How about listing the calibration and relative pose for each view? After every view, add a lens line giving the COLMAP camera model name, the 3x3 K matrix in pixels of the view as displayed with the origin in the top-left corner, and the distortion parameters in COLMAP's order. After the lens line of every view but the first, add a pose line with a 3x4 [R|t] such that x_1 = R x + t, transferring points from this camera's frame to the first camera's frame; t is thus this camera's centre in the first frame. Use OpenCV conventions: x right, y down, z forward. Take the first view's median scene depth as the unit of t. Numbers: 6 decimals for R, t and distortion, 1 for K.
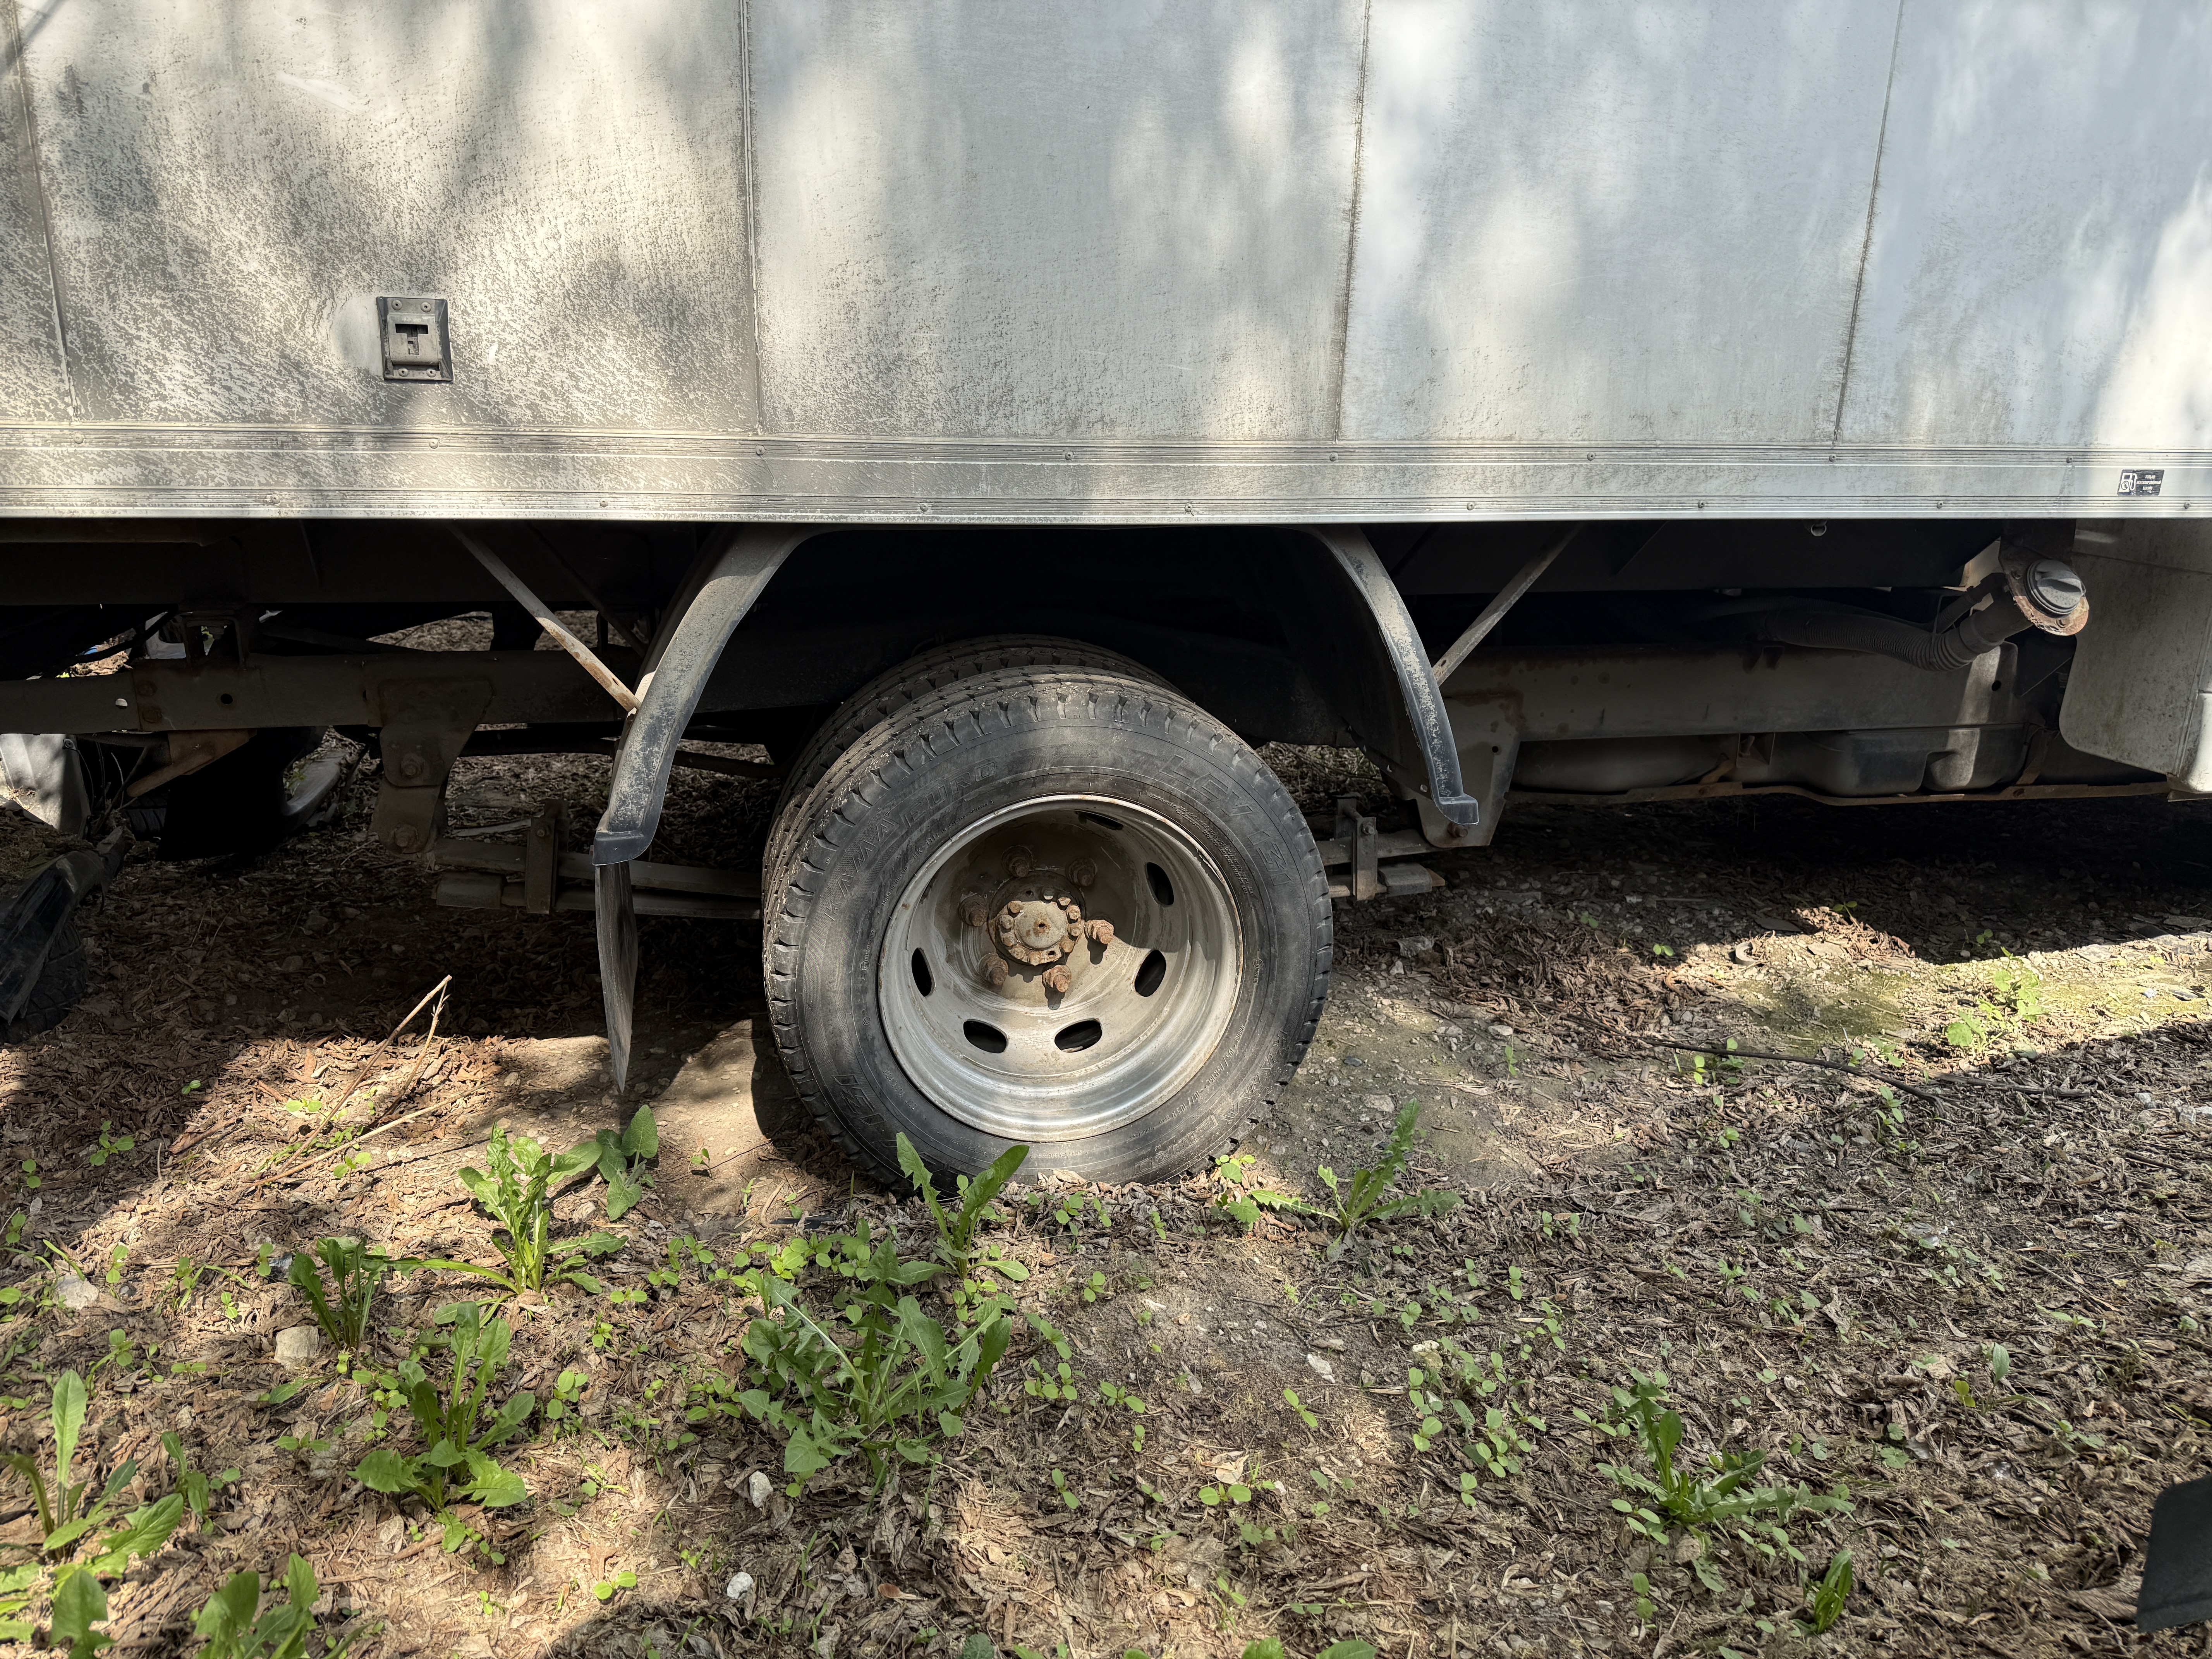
lens RADIAL K [[1572.4, 0, 1114.1], [0, 1572.4, 835.5], [0, 0, 1]] dist [0.040374, -0.033194]
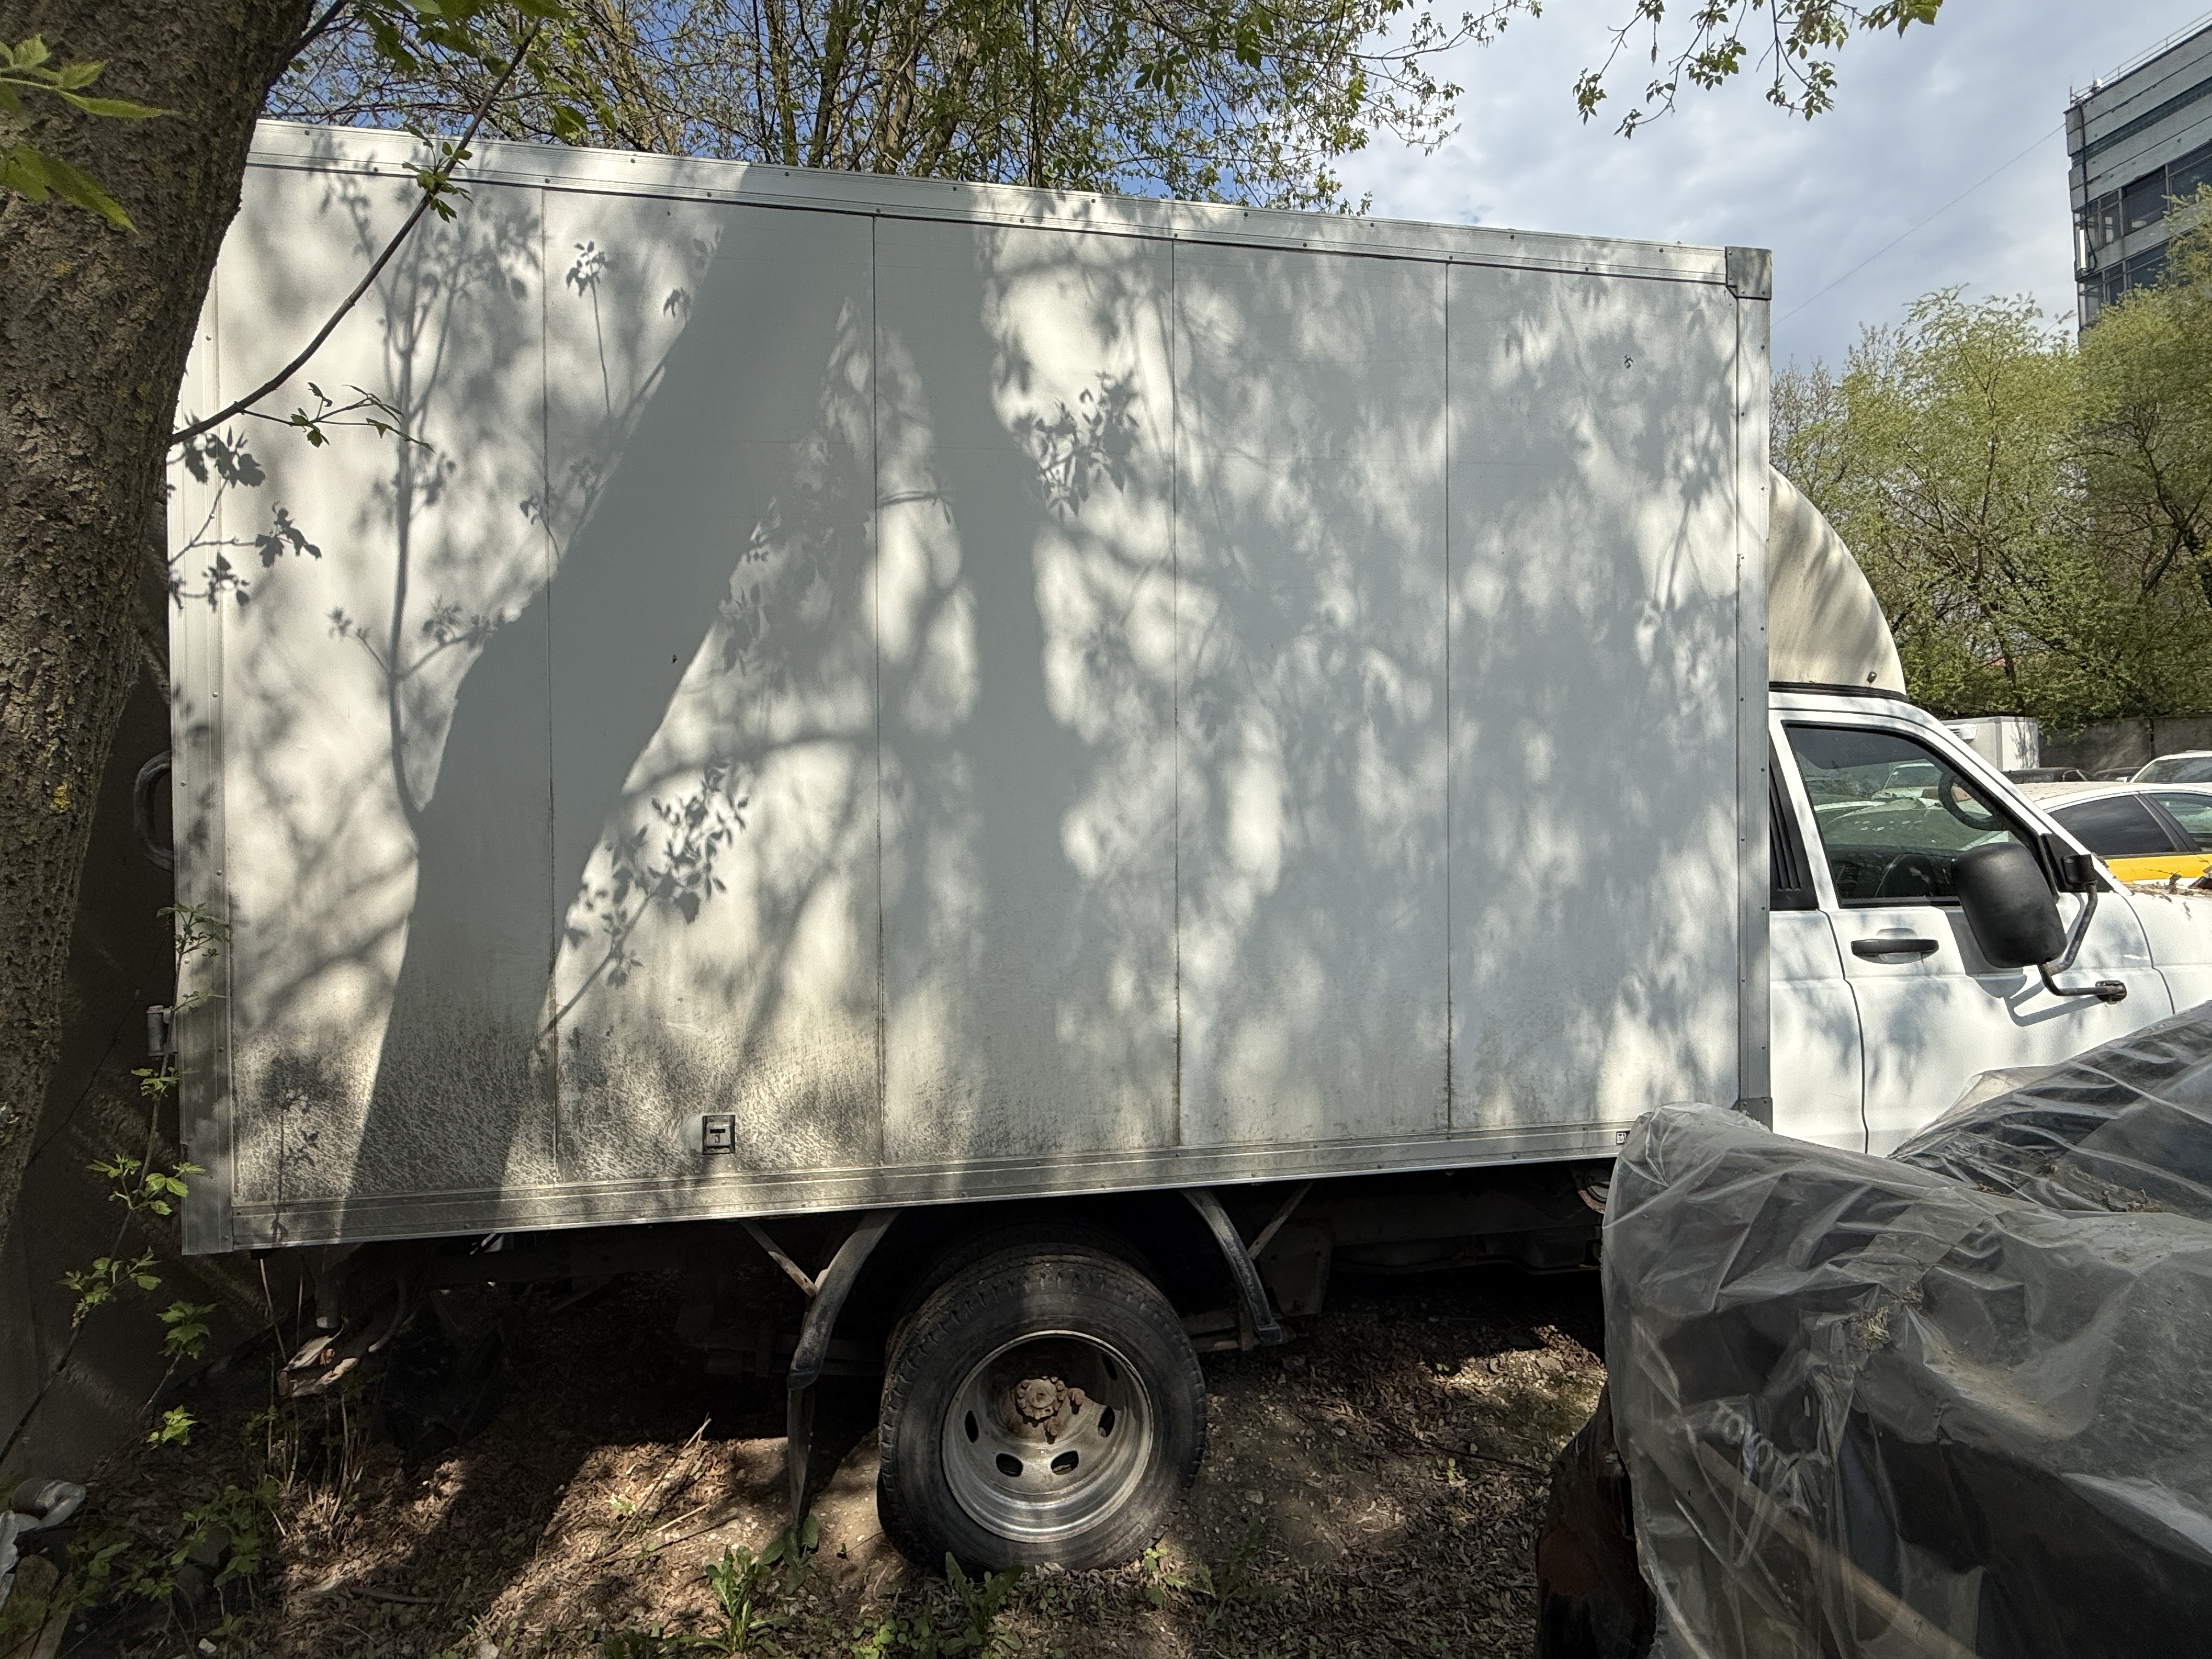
lens RADIAL K [[1060.8, 0, 1115.4], [0, 1060.8, 831.5], [0, 0, 1]] dist [0.000148, -0.000545]
pose [[0.998100, -0.033622, -0.051641, 0.126077], [0.017811, 0.959664, -0.280583, -0.226752], [0.058992, 0.279130, 0.958439, -0.317239]]
